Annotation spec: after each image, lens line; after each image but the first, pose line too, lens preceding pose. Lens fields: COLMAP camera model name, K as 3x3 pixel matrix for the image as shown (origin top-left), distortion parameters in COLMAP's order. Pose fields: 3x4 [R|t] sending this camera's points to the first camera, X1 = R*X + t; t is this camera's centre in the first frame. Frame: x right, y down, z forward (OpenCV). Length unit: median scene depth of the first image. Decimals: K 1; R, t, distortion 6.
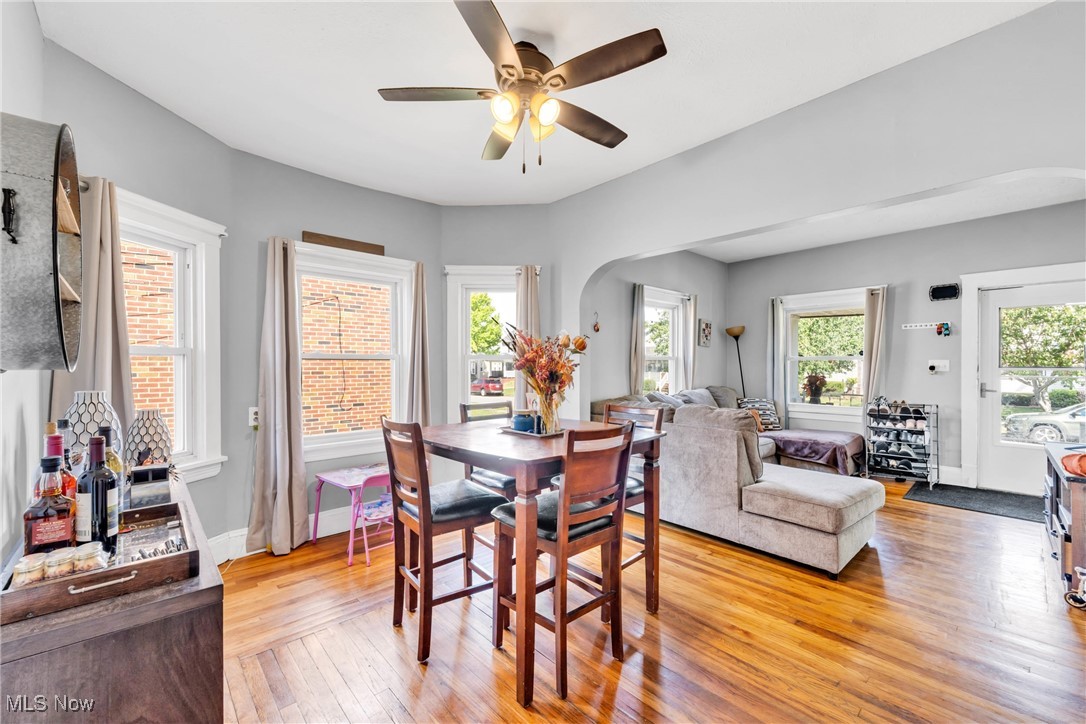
lens RADIAL K [[449.9, 0, 537.0], [0, 449.9, 366.6], [0, 0, 1]] dist [-0.000680, -0.000360]
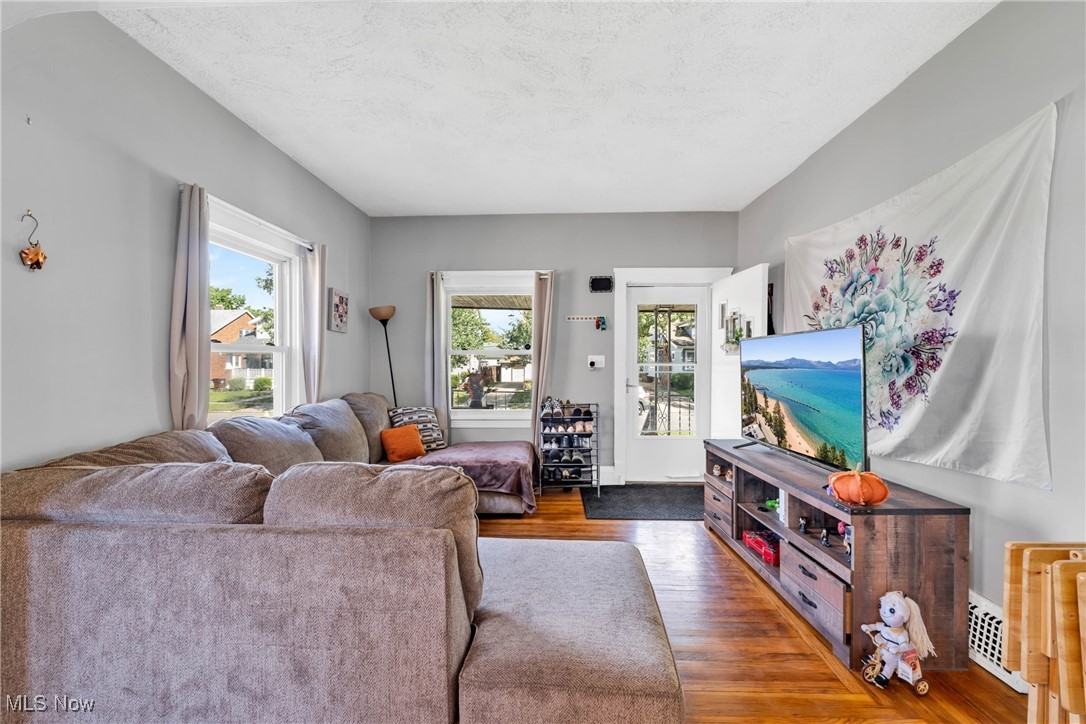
lens RADIAL K [[420.4, 0, 544.1], [0, 420.4, 364.6], [0, 0, 1]] dist [-0.000285, -0.000046]
pose [[0.677124, -0.007974, 0.735826, 0.162250], [0.003257, 0.999964, 0.007839, -0.002674], [-0.735862, -0.002911, 0.677126, 0.471805]]
